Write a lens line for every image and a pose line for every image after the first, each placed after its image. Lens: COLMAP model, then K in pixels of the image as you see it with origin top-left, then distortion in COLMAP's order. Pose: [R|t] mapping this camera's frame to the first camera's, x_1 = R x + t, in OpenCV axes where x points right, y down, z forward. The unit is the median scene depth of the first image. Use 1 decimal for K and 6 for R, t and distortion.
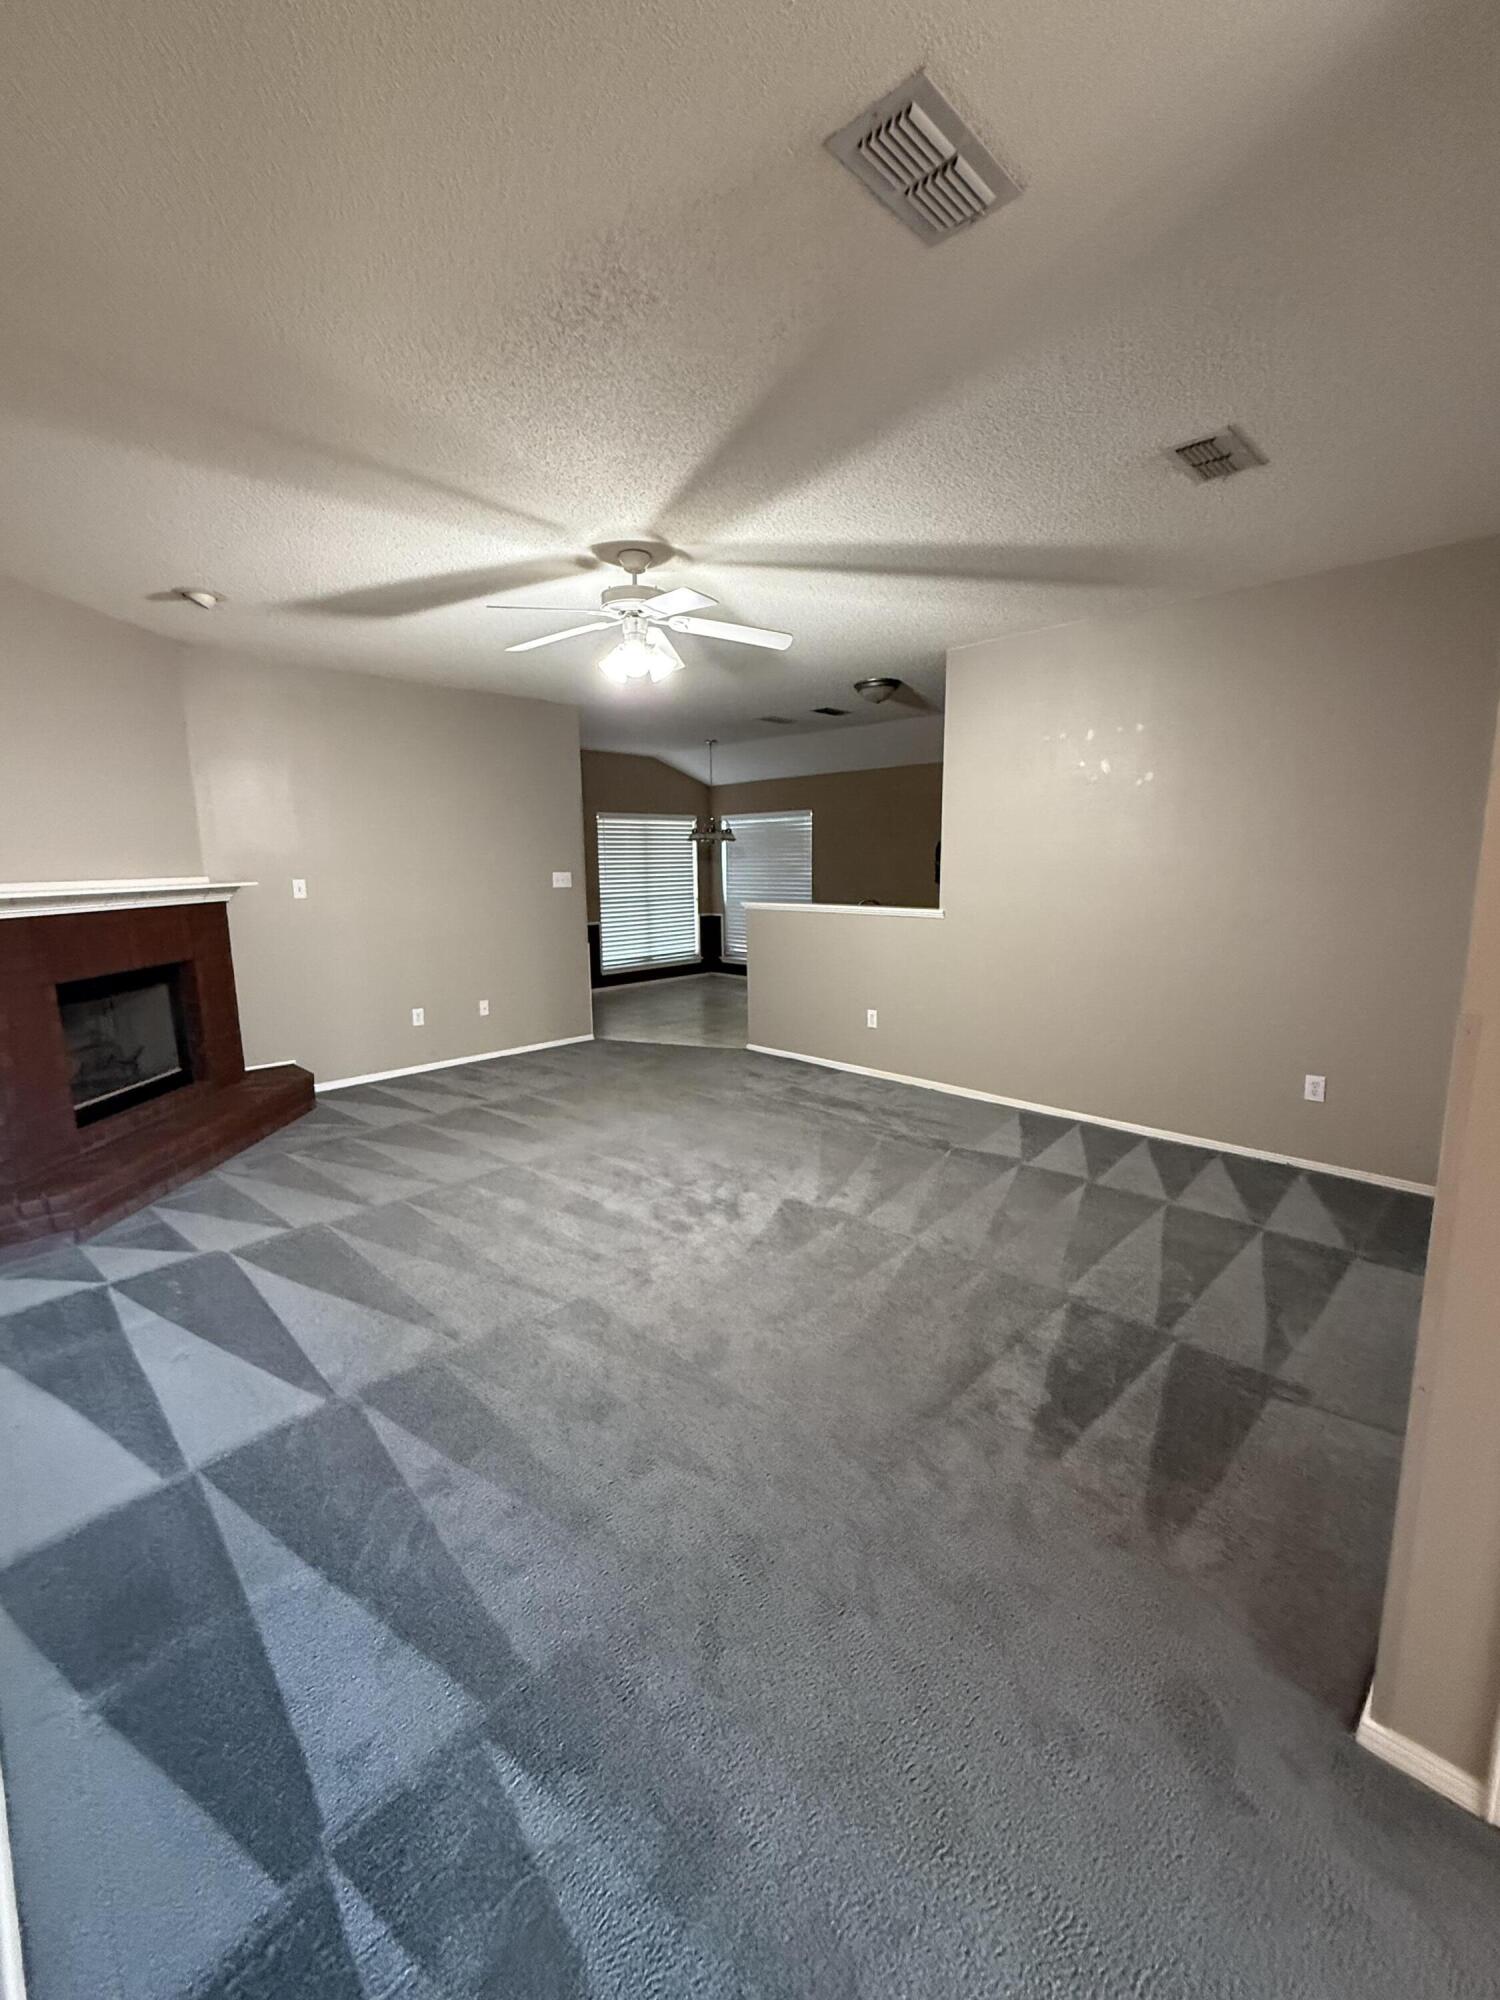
lens RADIAL K [[833.5, 0, 752.9], [0, 833.5, 1000.3], [0, 0, 1]] dist [-0.002489, 0.000668]
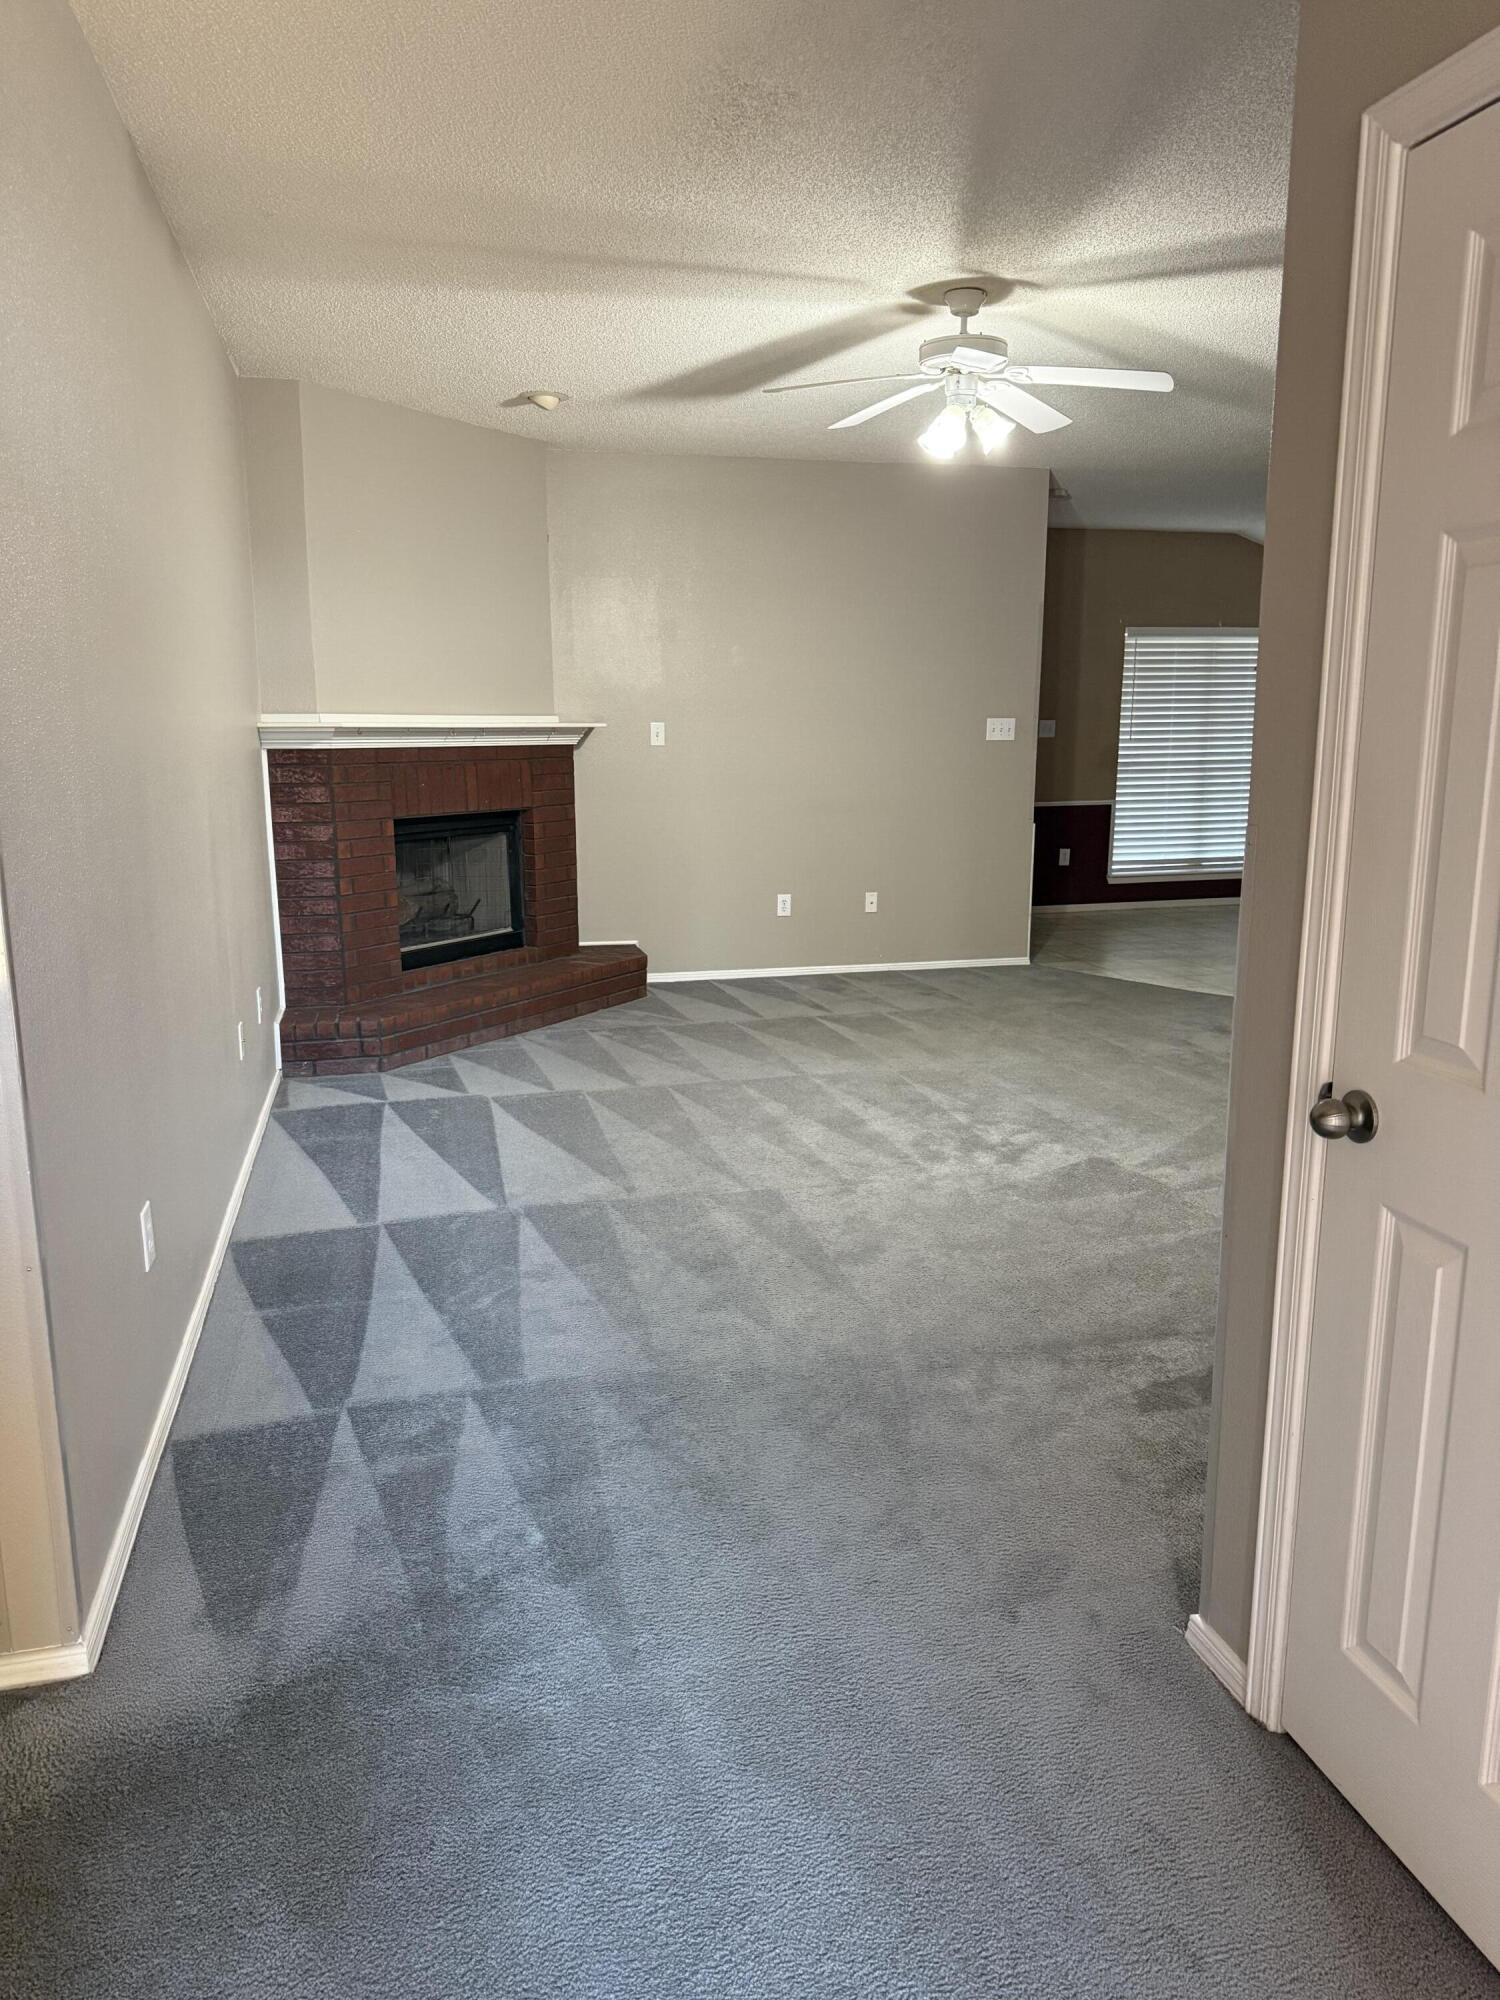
lens RADIAL K [[1404.9, 0, 747.7], [0, 1404.9, 1000.6], [0, 0, 1]] dist [0.058412, -0.076365]
pose [[0.853407, 0.110094, -0.509485, 0.434127], [-0.093421, 0.993919, 0.058293, 0.064050], [0.512804, -0.002151, 0.858503, -0.243322]]
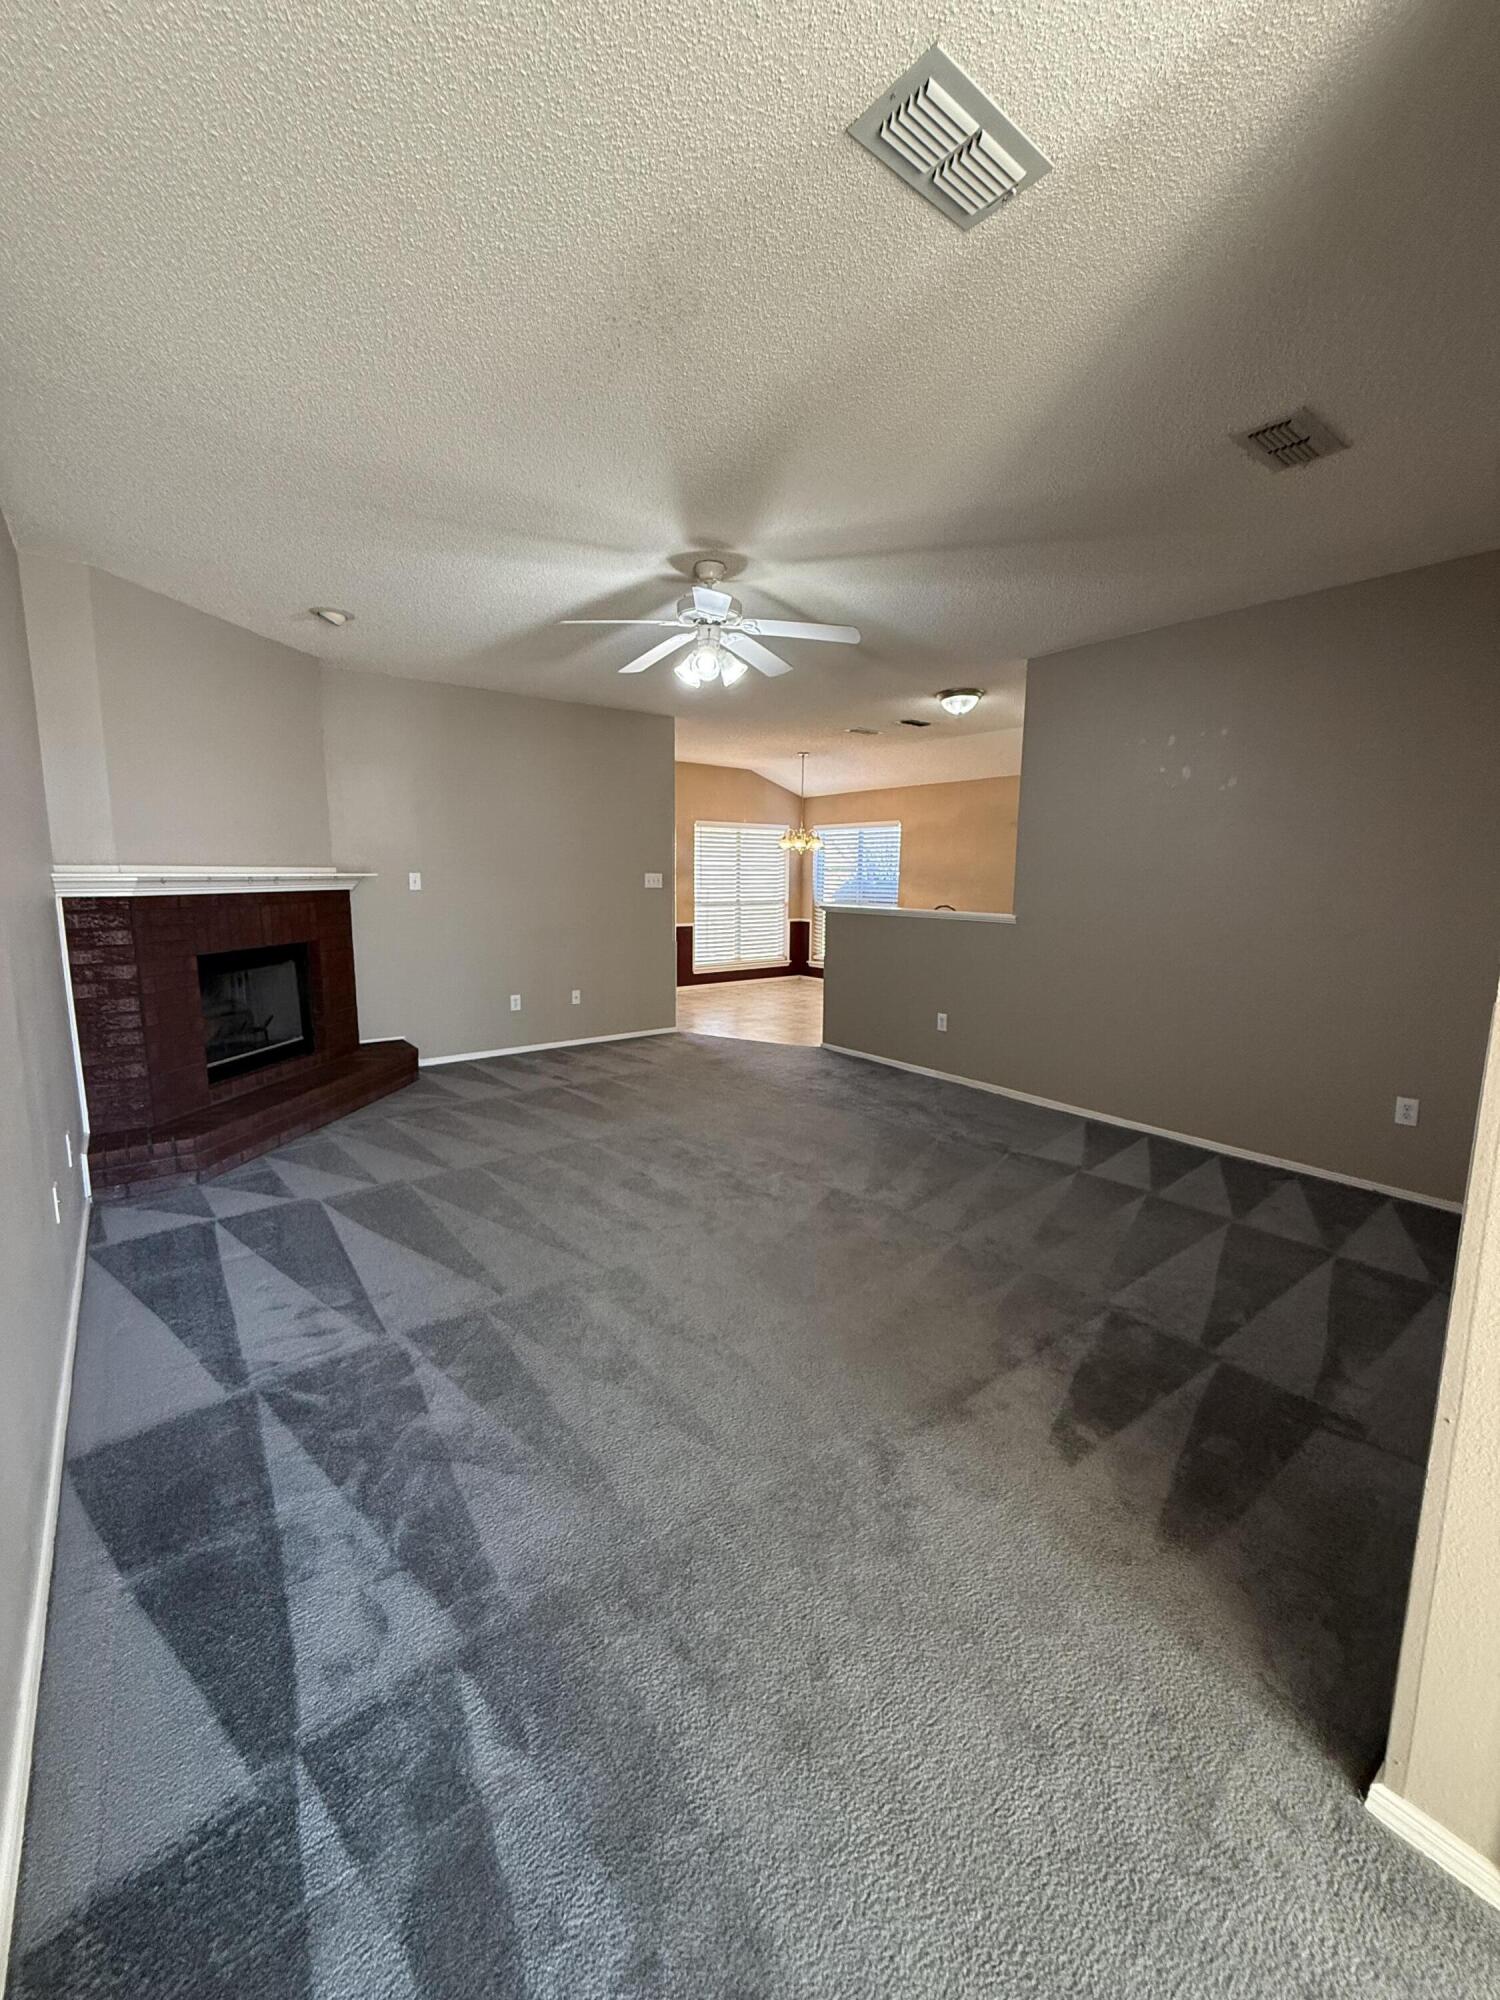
lens RADIAL K [[796.7, 0, 751.5], [0, 796.7, 993.3], [0, 0, 1]] dist [-0.002805, 0.000745]
pose [[0.991331, 0.039096, -0.125439, 0.057588], [-0.041299, 0.999034, -0.015005, 0.019244], [0.124731, 0.020056, 0.991988, 0.017175]]
